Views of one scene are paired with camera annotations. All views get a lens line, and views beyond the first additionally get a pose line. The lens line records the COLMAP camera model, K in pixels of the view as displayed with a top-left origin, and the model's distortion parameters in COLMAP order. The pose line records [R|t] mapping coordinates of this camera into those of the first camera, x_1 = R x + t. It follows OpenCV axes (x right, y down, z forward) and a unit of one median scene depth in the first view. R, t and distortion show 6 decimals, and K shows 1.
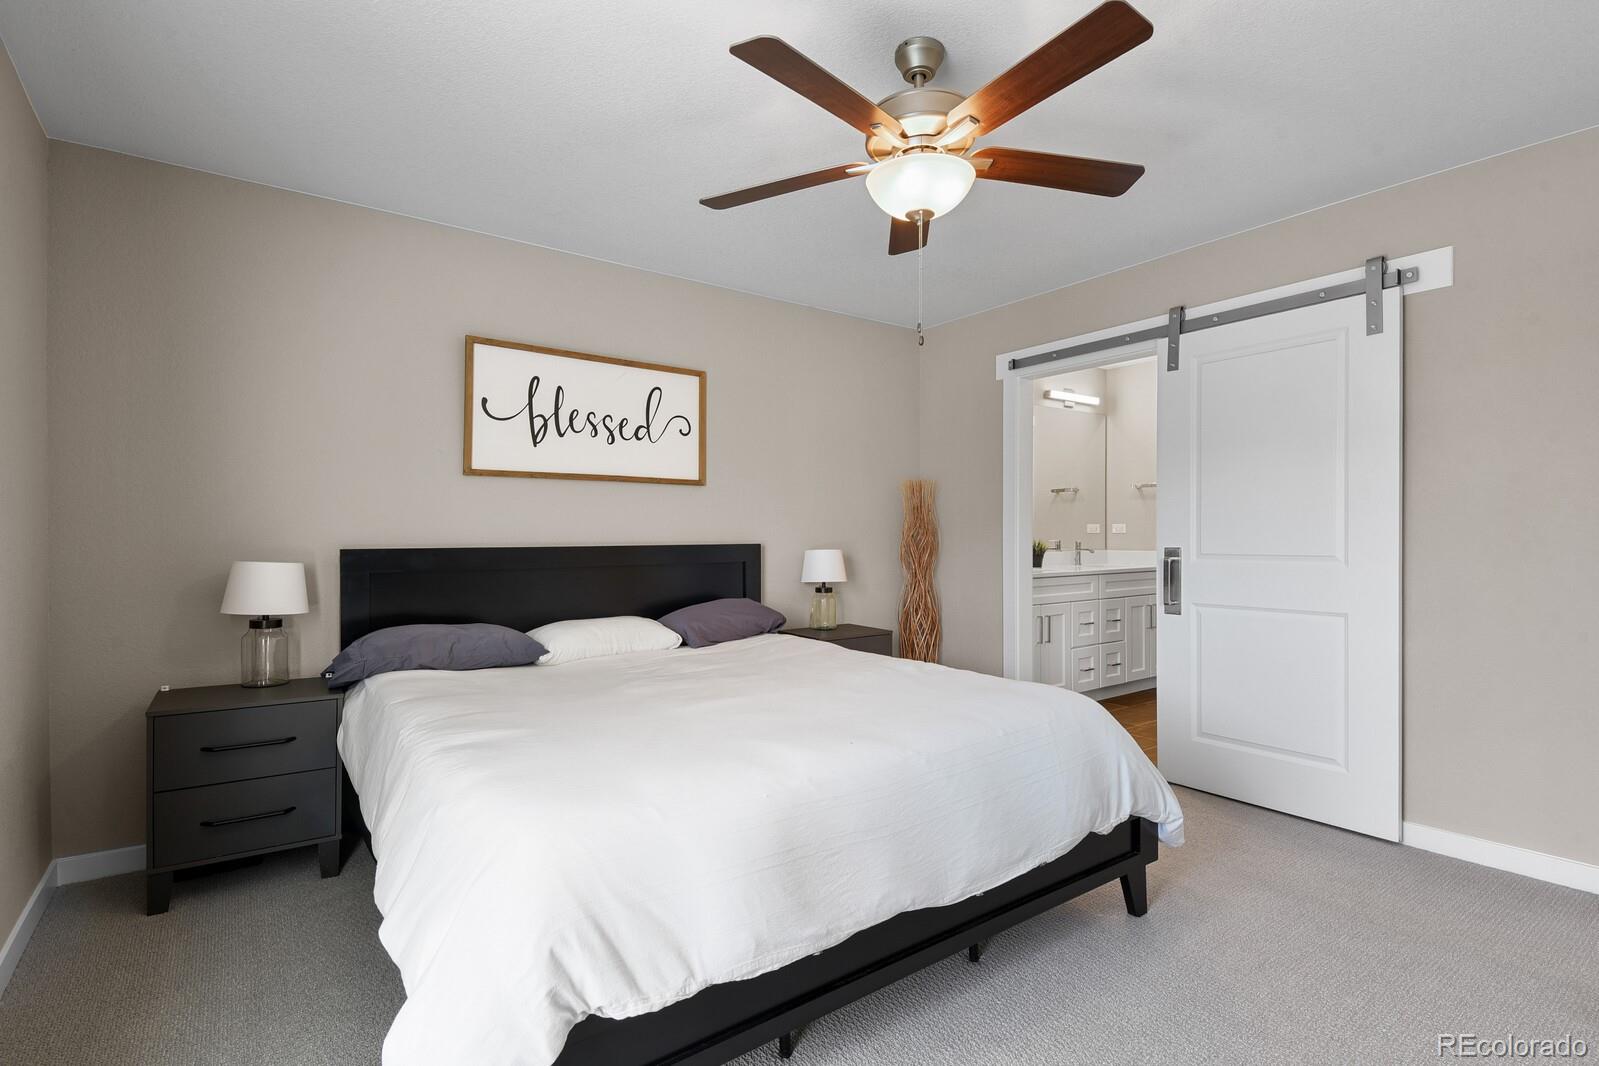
lens RADIAL K [[772.0, 0, 771.3], [0, 772.0, 535.3], [0, 0, 1]] dist [0.017706, -0.000023]
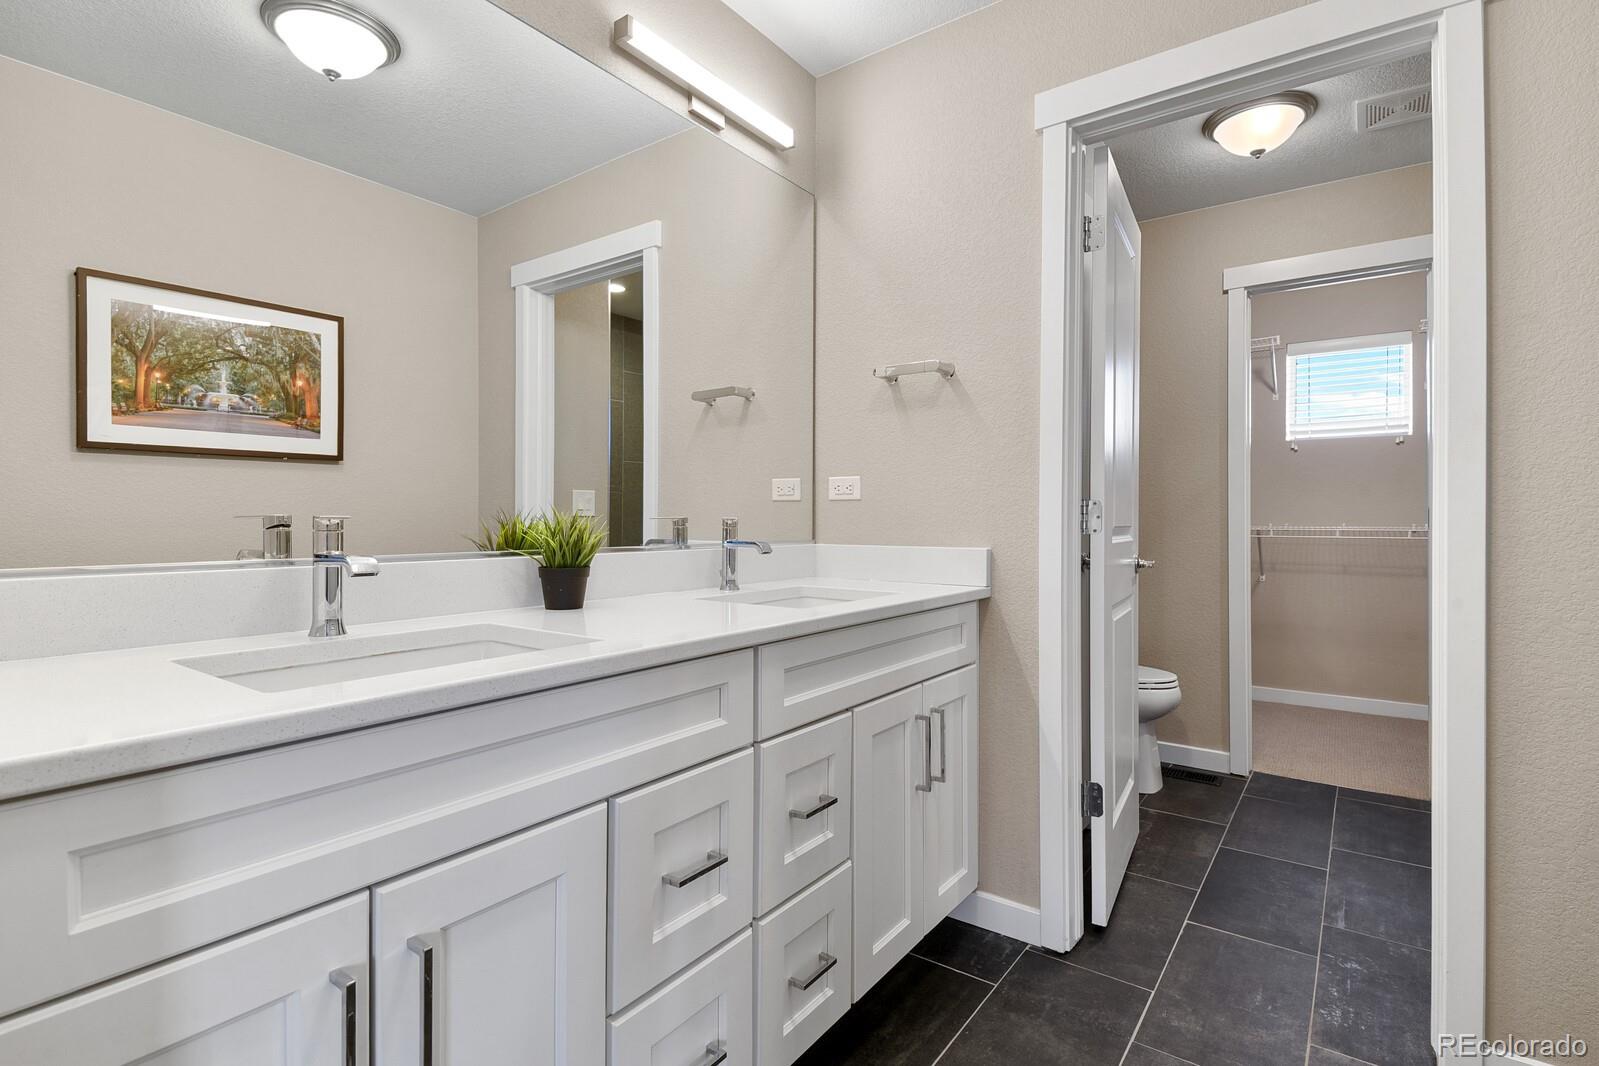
lens RADIAL K [[772.0, 0, 802.0], [0, 772.0, 528.5], [0, 0, 1]] dist [0.017706, -0.000023]
pose [[0.942280, -0.003447, 0.334807, 0.304077], [0.003208, 0.999994, 0.001265, 0.011263], [-0.334810, -0.000117, 0.942286, 0.653881]]
